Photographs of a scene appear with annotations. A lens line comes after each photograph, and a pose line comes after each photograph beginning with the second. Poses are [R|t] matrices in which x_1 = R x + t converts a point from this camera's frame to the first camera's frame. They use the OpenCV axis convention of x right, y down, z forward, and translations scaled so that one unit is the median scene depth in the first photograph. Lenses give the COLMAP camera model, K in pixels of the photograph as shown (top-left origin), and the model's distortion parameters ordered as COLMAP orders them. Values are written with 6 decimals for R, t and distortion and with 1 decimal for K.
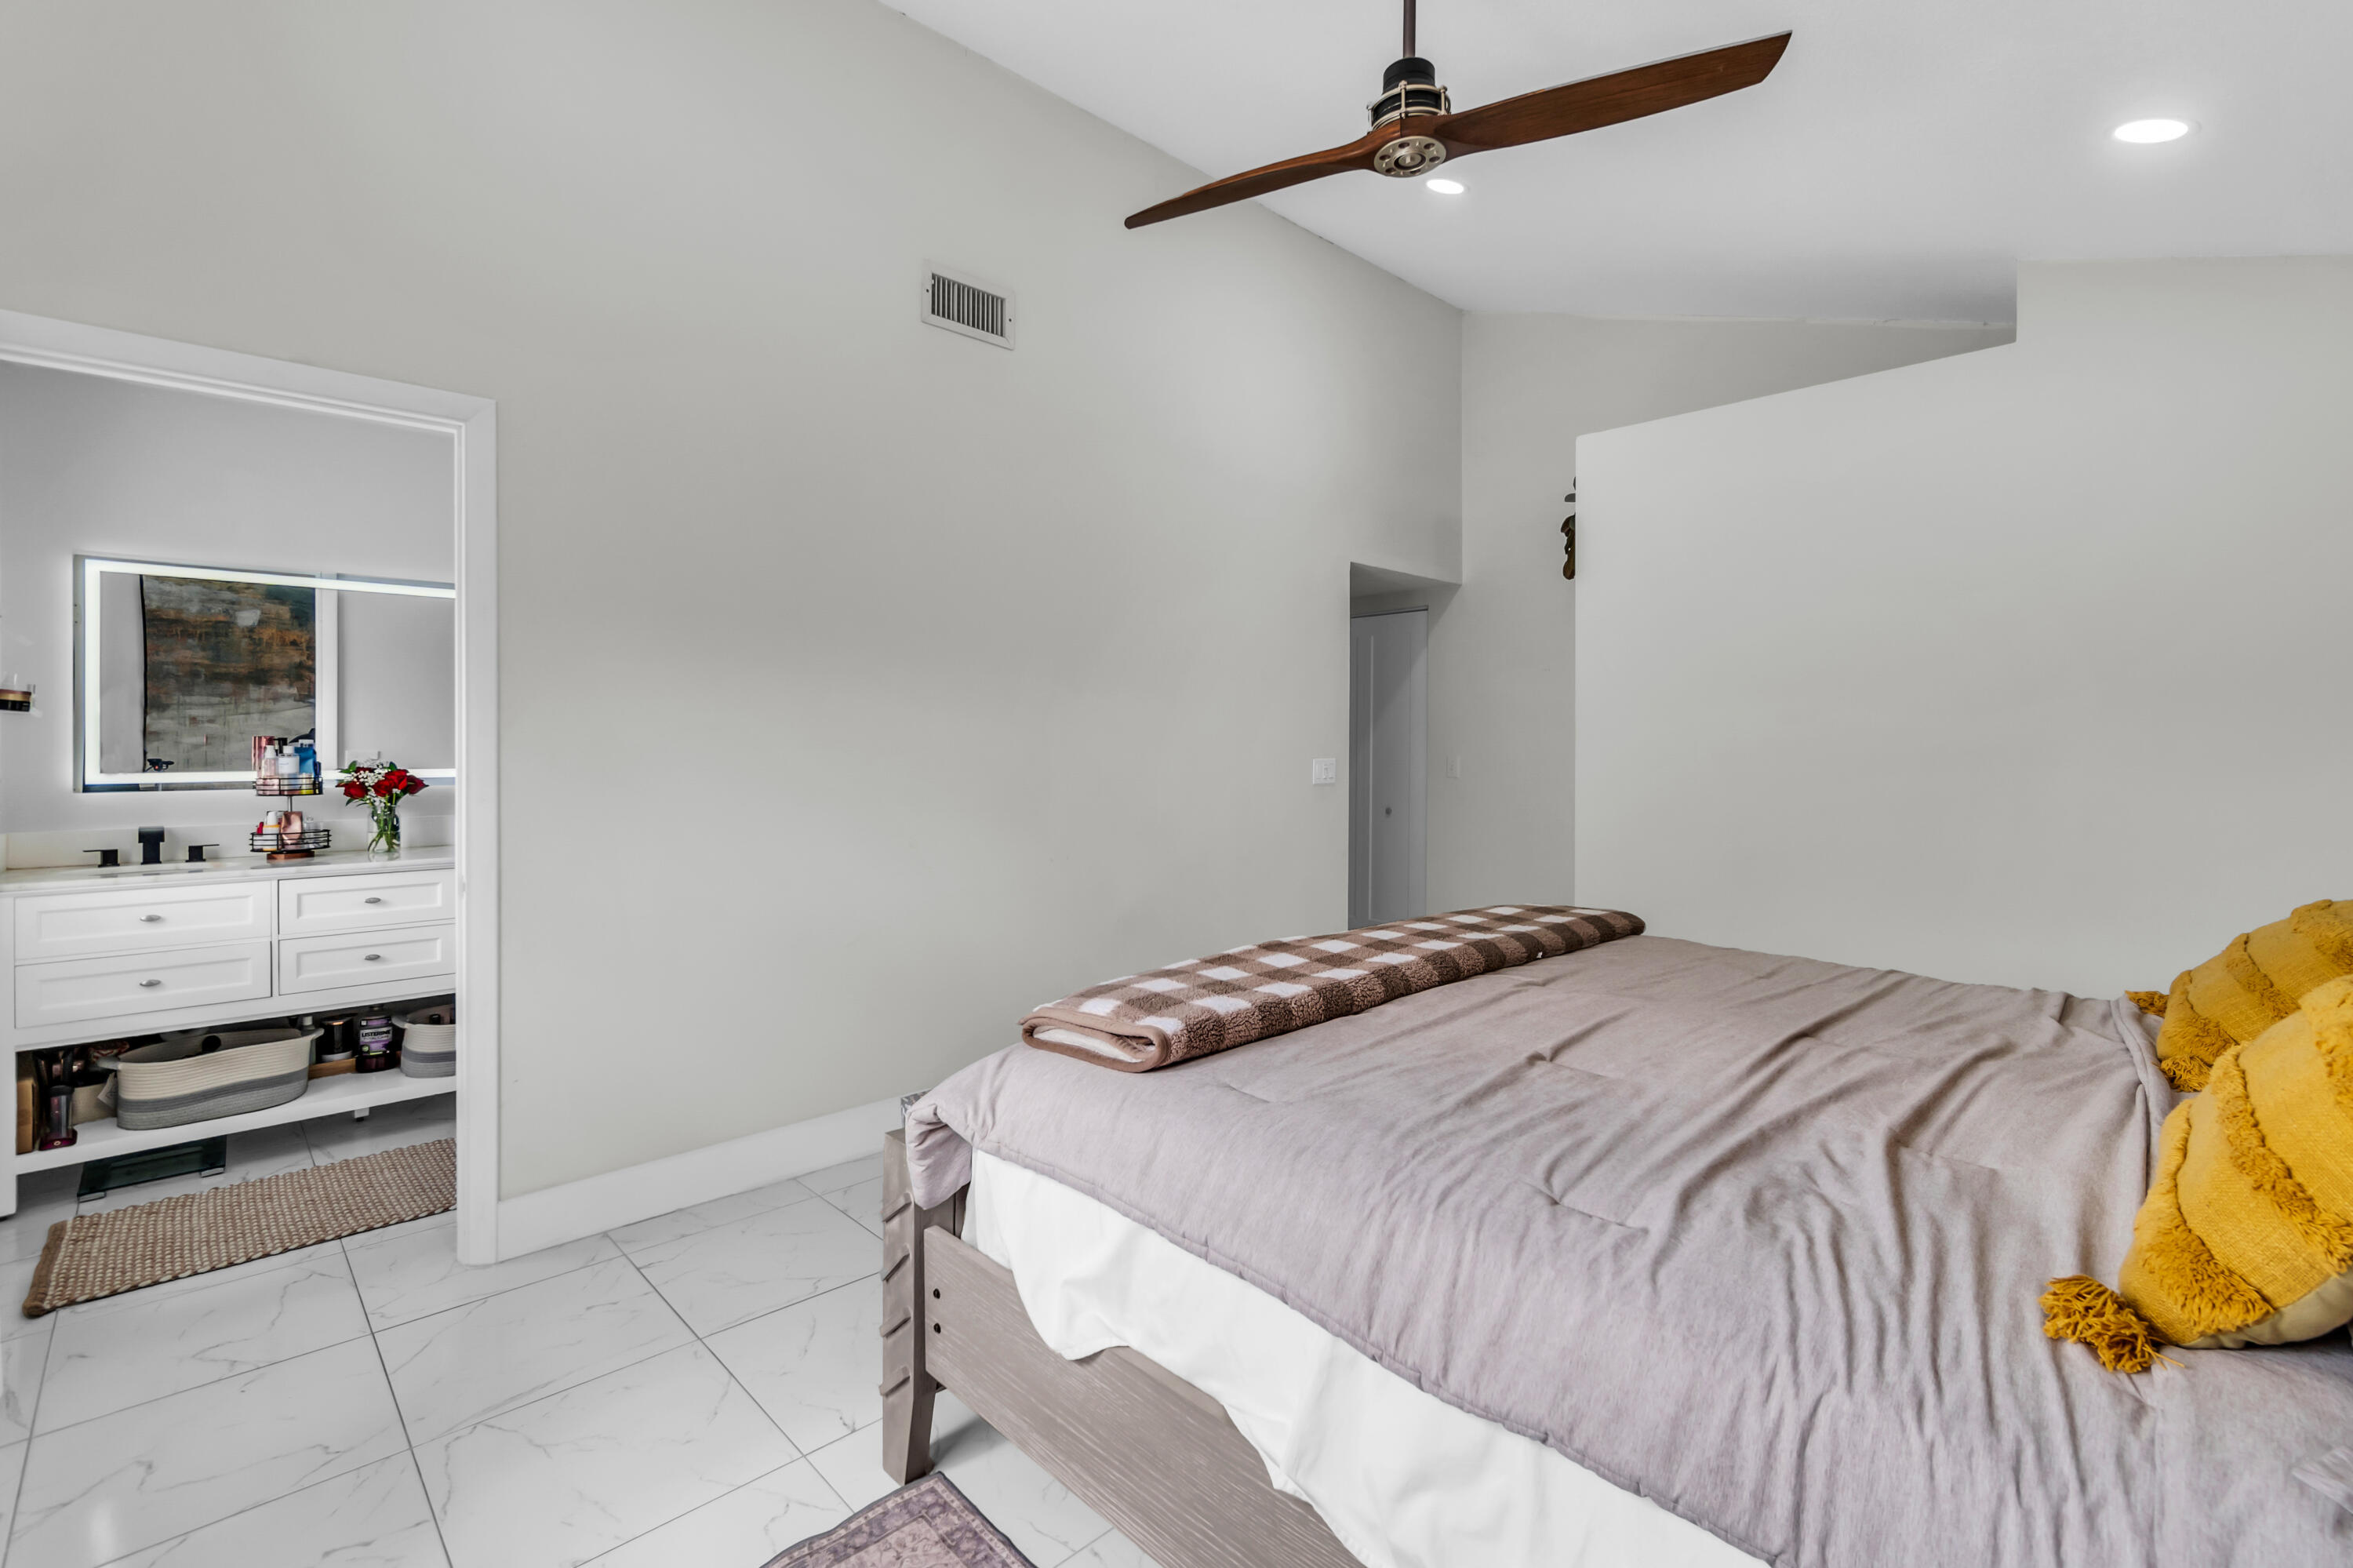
lens RADIAL K [[1049.3, 0, 1154.3], [0, 1049.3, 753.5], [0, 0, 1]] dist [-0.001411, 0.000656]
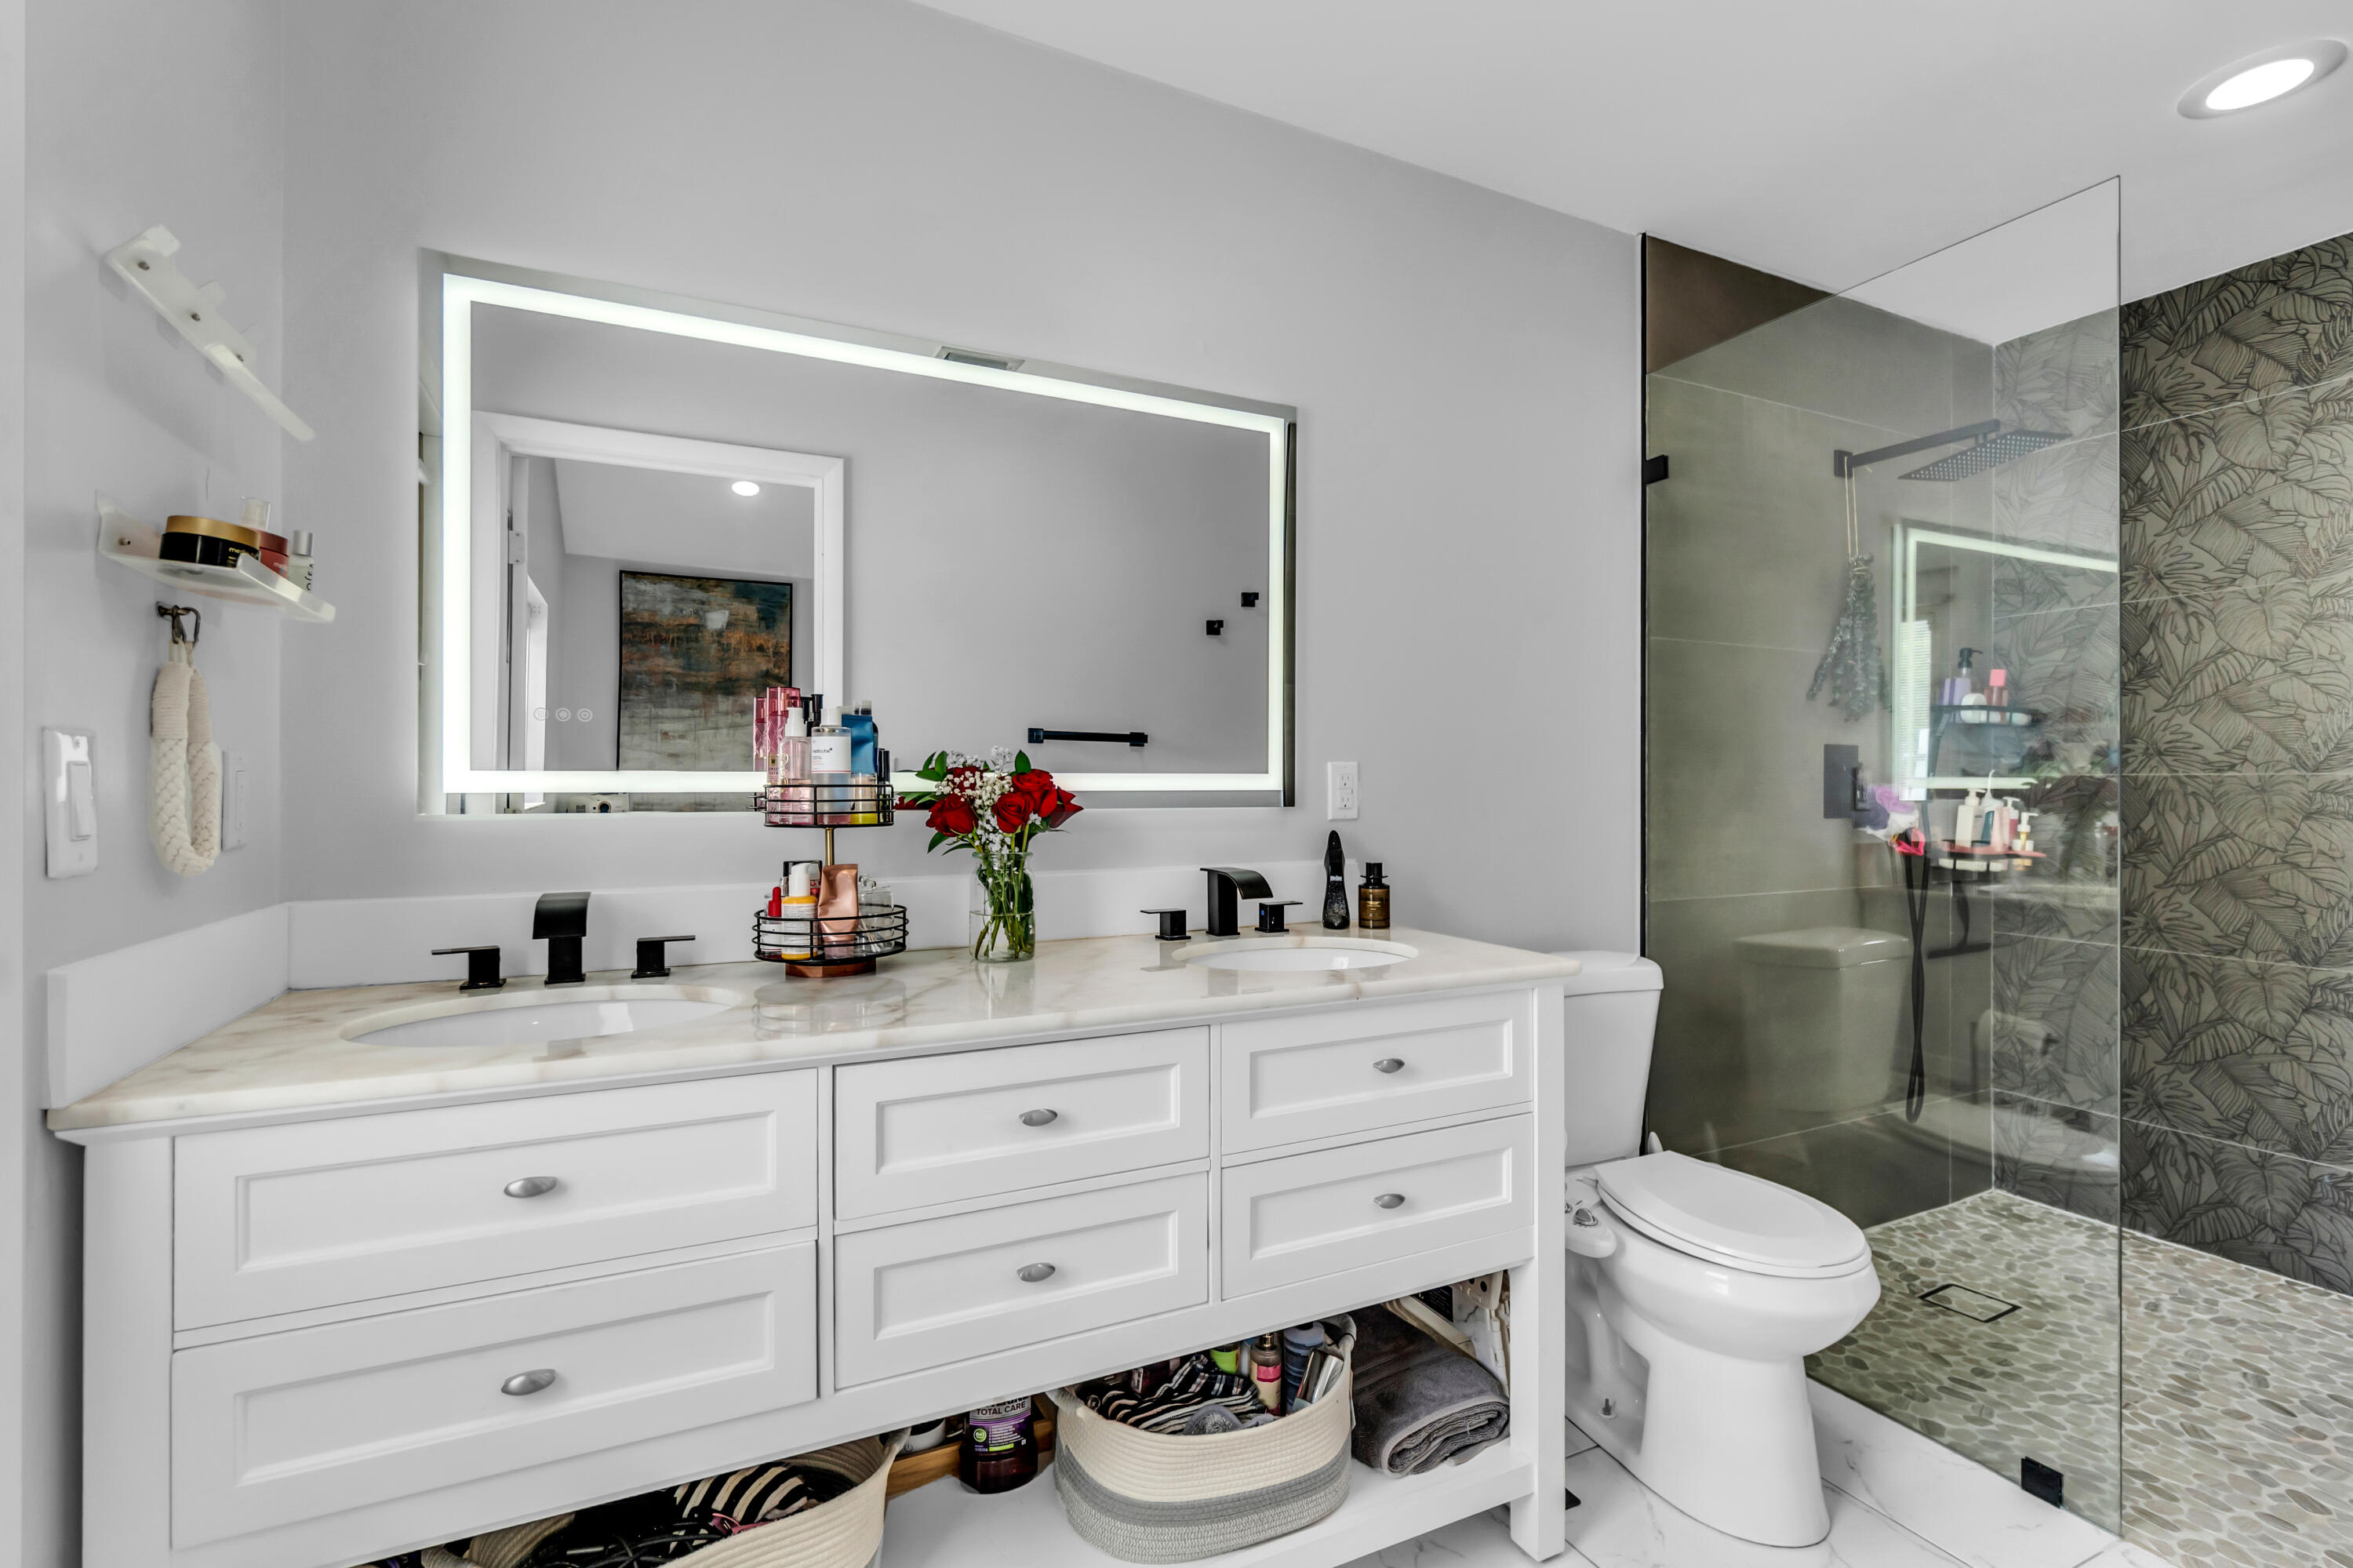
lens RADIAL K [[1061.3, 0, 1164.7], [0, 1061.3, 794.4], [0, 0, 1]] dist [-0.003812, -0.000017]
pose [[0.953612, 0.005116, -0.300994, -0.557763], [-0.004051, 0.999983, 0.004160, 0.024204], [0.301010, -0.002748, 0.953617, 0.621109]]
